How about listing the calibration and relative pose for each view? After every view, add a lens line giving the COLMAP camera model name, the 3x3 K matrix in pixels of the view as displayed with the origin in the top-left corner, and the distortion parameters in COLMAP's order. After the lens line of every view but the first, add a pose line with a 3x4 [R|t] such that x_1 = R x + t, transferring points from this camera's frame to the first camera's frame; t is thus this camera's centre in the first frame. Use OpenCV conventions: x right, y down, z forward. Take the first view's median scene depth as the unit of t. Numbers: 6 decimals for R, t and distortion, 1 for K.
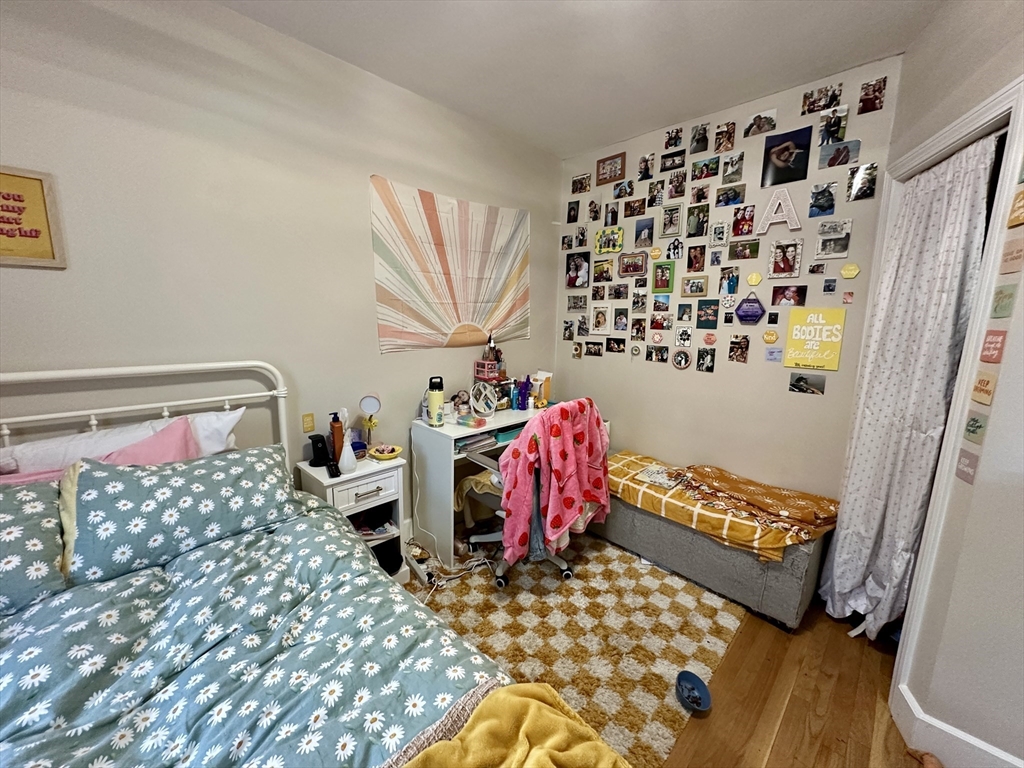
lens RADIAL K [[409.6, 0, 513.9], [0, 409.6, 386.1], [0, 0, 1]] dist [0.001476, 0.000283]
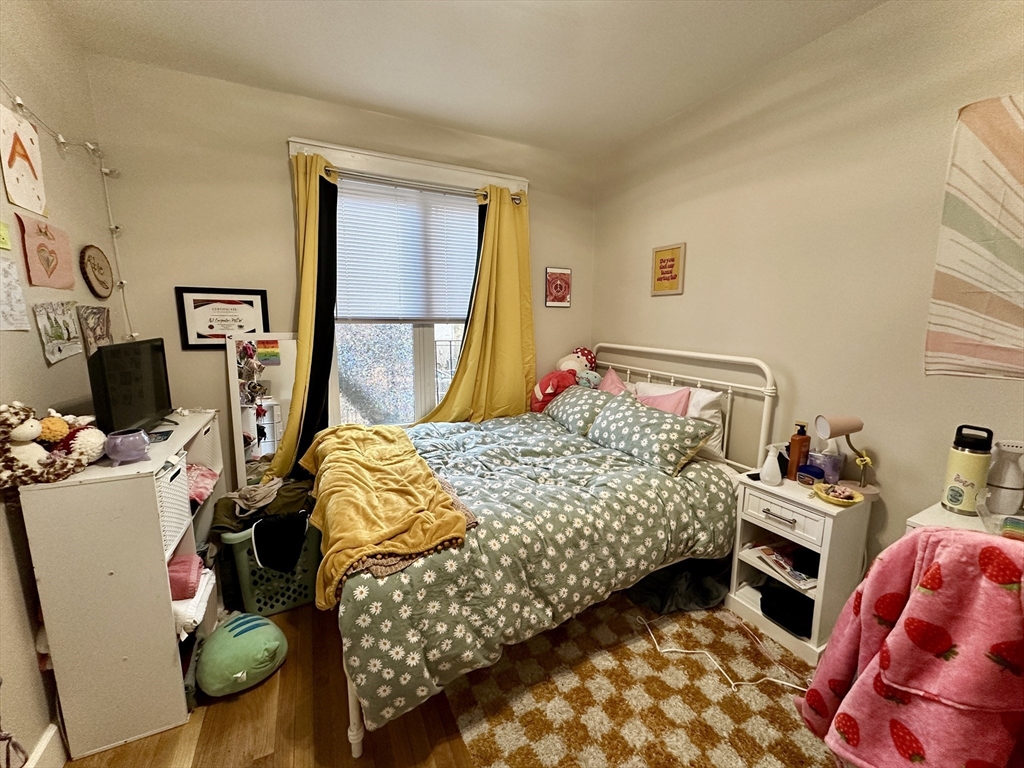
lens RADIAL K [[409.6, 0, 514.2], [0, 409.6, 383.4], [0, 0, 1]] dist [0.001476, 0.000283]
pose [[-0.323917, 0.141099, -0.935505, 0.565527], [-0.161672, 0.966016, 0.201680, -0.097037], [0.932169, 0.216572, -0.290097, 0.595469]]
